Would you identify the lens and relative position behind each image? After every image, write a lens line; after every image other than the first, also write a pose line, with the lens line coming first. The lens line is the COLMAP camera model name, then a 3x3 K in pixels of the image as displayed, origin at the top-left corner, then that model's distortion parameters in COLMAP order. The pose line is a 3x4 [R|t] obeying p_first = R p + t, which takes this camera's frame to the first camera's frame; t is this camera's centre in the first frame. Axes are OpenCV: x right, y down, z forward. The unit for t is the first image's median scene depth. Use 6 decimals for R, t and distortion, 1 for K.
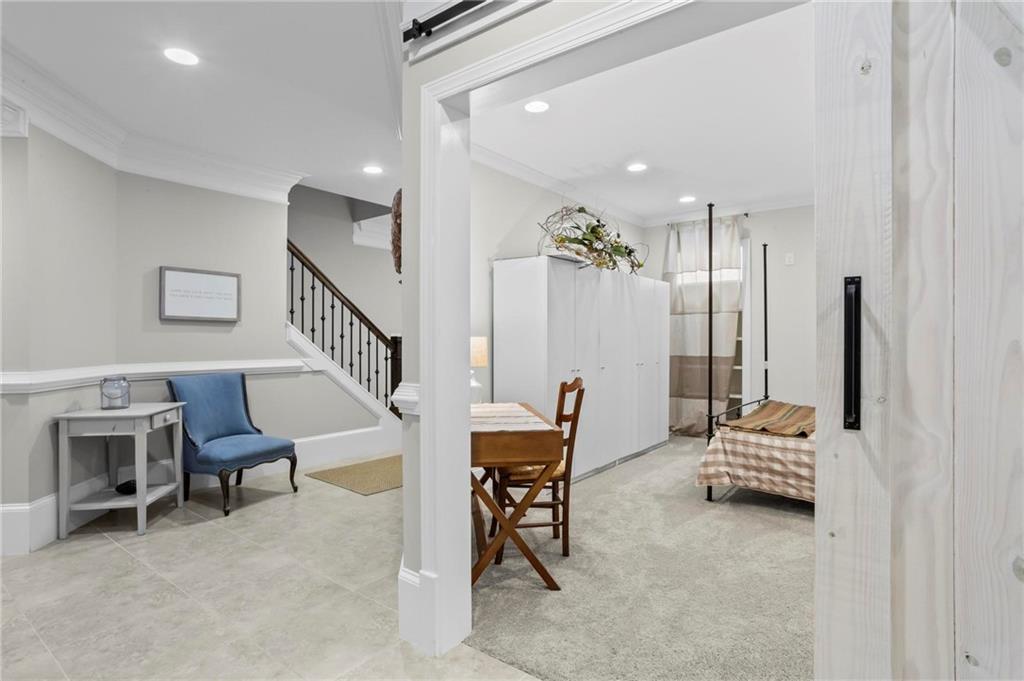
lens RADIAL K [[518.9, 0, 516.8], [0, 518.9, 339.8], [0, 0, 1]] dist [-0.027964, 0.002547]
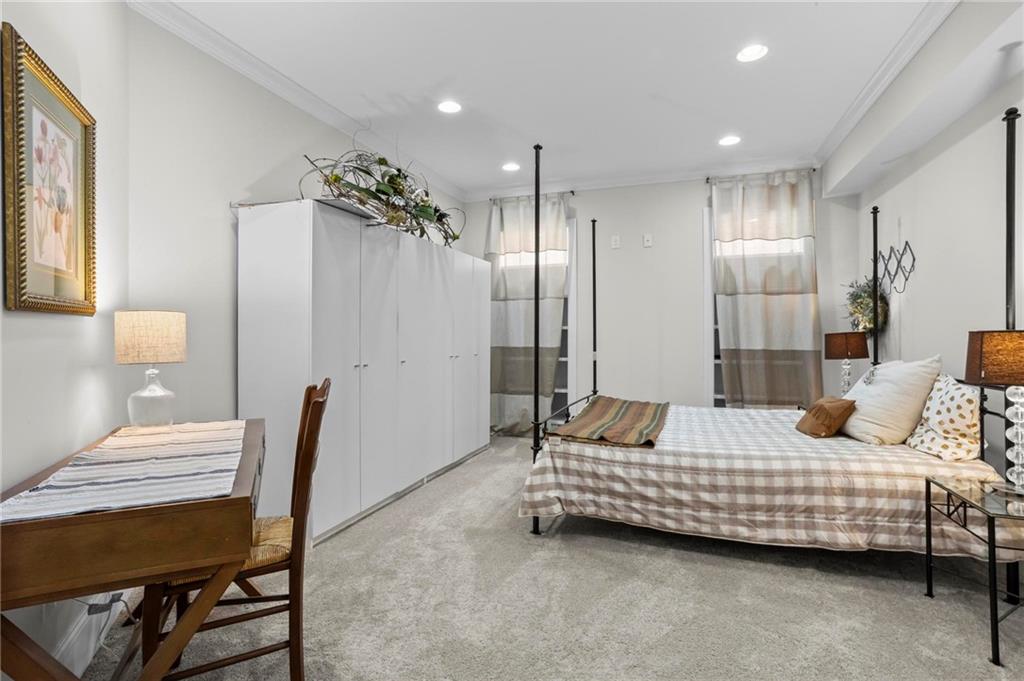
lens RADIAL K [[484.9, 0, 510.1], [0, 484.9, 337.3], [0, 0, 1]] dist [-0.005038, 0.000544]
pose [[0.951767, 0.000997, 0.306821, 0.095525], [-0.002247, 0.999991, 0.003722, 0.014889], [-0.306814, -0.004232, 0.951760, 0.269131]]
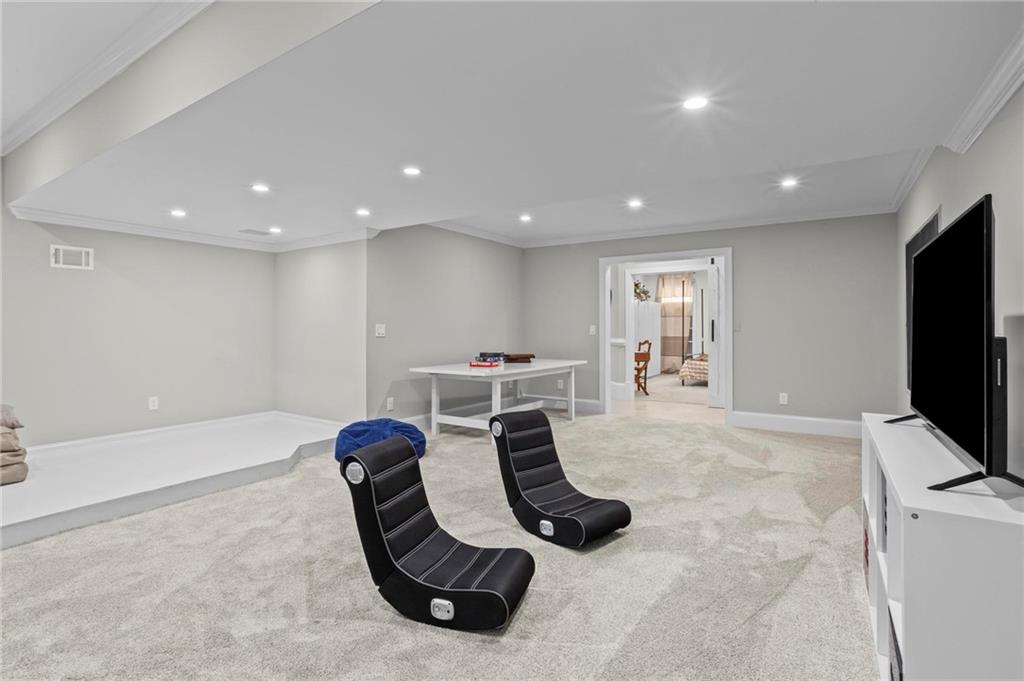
lens RADIAL K [[484.9, 0, 525.4], [0, 484.9, 322.1], [0, 0, 1]] dist [-0.005038, 0.000544]
pose [[0.995669, 0.002257, 0.092940, -0.596427], [-0.000943, 0.999899, -0.014186, 0.001290], [-0.092963, 0.014037, 0.995571, -1.273380]]
